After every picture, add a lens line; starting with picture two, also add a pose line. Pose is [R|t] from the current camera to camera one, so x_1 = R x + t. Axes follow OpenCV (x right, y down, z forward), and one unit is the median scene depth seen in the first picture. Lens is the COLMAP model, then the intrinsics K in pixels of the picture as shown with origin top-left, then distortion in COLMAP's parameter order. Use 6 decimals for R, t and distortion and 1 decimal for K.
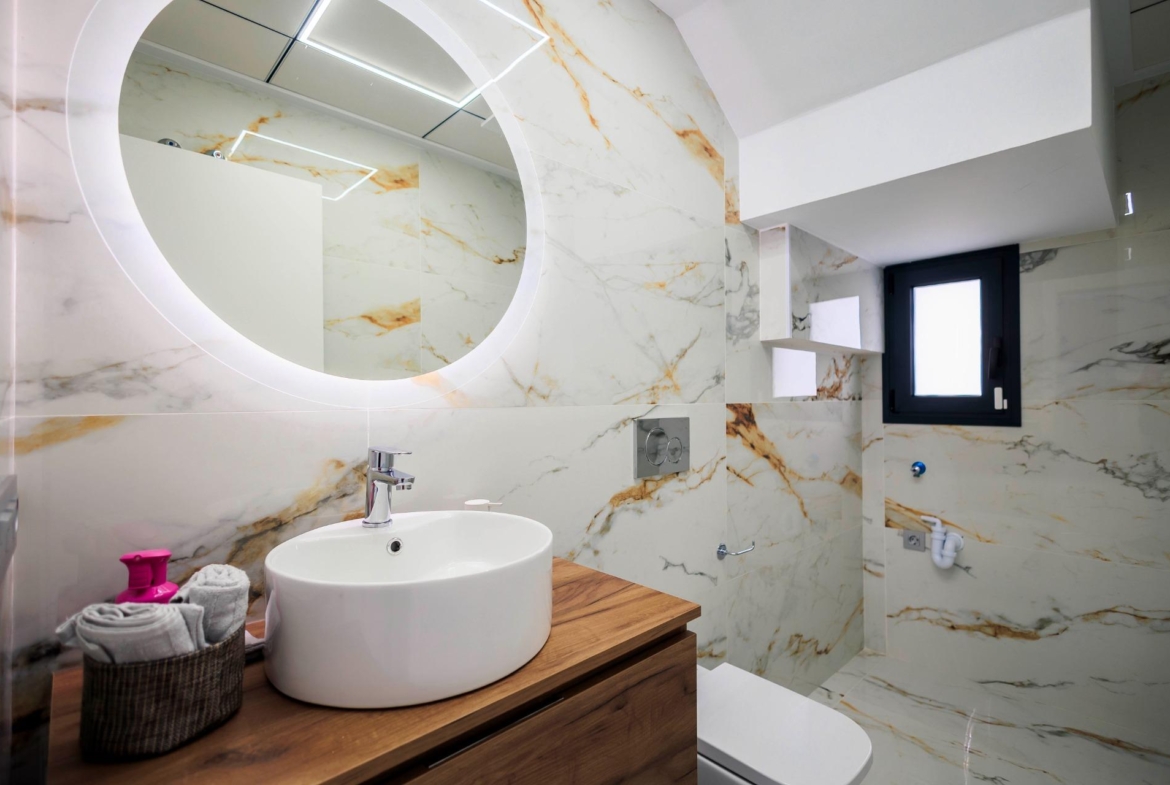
lens RADIAL K [[538.2, 0, 590.6], [0, 538.2, 393.3], [0, 0, 1]] dist [0.013621, -0.001205]
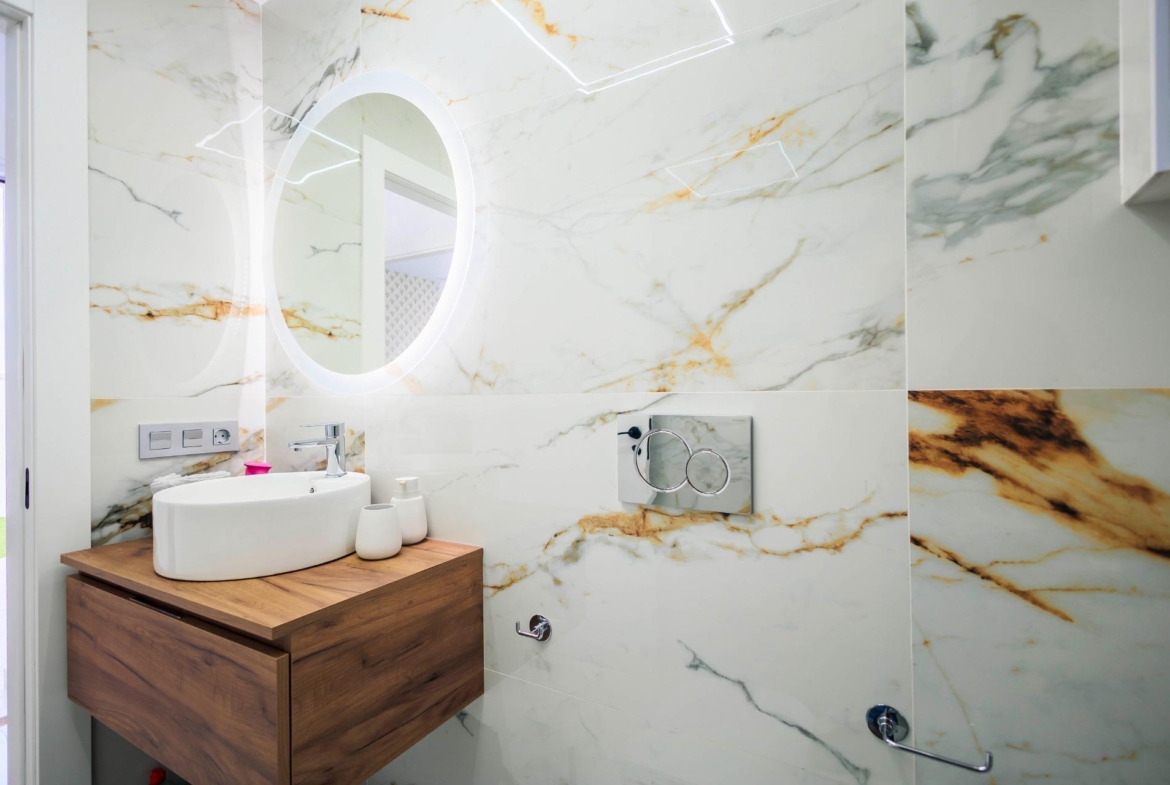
lens RADIAL K [[538.2, 0, 592.7], [0, 538.2, 394.7], [0, 0, 1]] dist [0.013621, -0.001205]
pose [[0.290365, -0.000240, -0.956916, 0.680636], [0.014369, 0.999888, 0.004110, 0.019304], [0.956808, -0.014943, 0.290336, 0.727291]]
